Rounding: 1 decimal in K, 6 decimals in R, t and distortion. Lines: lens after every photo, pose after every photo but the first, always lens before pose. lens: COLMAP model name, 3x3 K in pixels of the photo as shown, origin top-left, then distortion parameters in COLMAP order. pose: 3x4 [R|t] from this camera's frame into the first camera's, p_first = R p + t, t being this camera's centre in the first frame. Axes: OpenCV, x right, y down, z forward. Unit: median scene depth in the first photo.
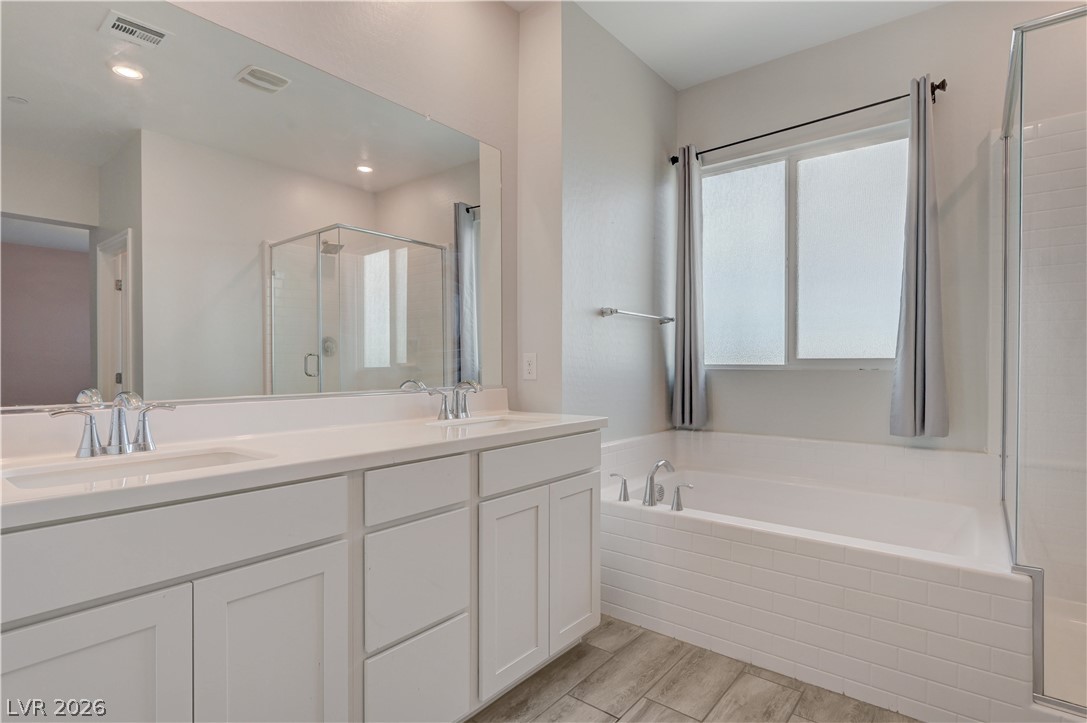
lens RADIAL K [[552.8, 0, 542.7], [0, 552.8, 363.7], [0, 0, 1]] dist [-0.004442, 0.001136]
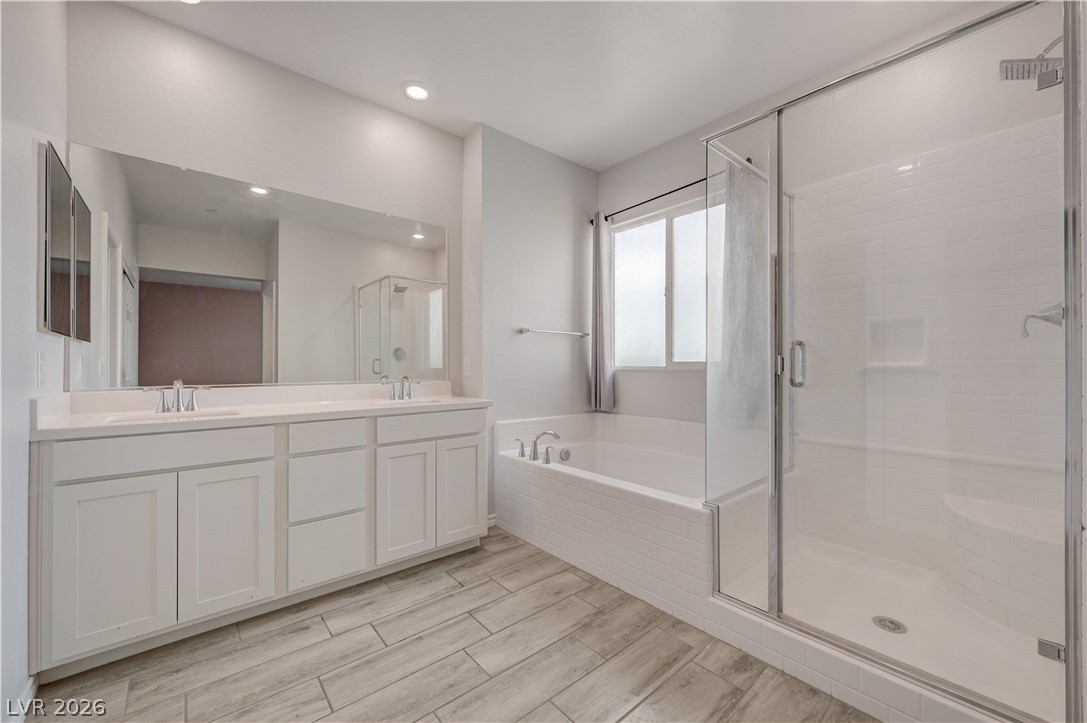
lens RADIAL K [[426.2, 0, 544.2], [0, 426.2, 363.8], [0, 0, 1]] dist [-0.001519, -0.000253]
pose [[0.982608, -0.000856, -0.185691, 0.407002], [-0.000215, 0.999983, -0.005747, 0.001842], [0.185693, 0.005687, 0.982591, -0.121684]]
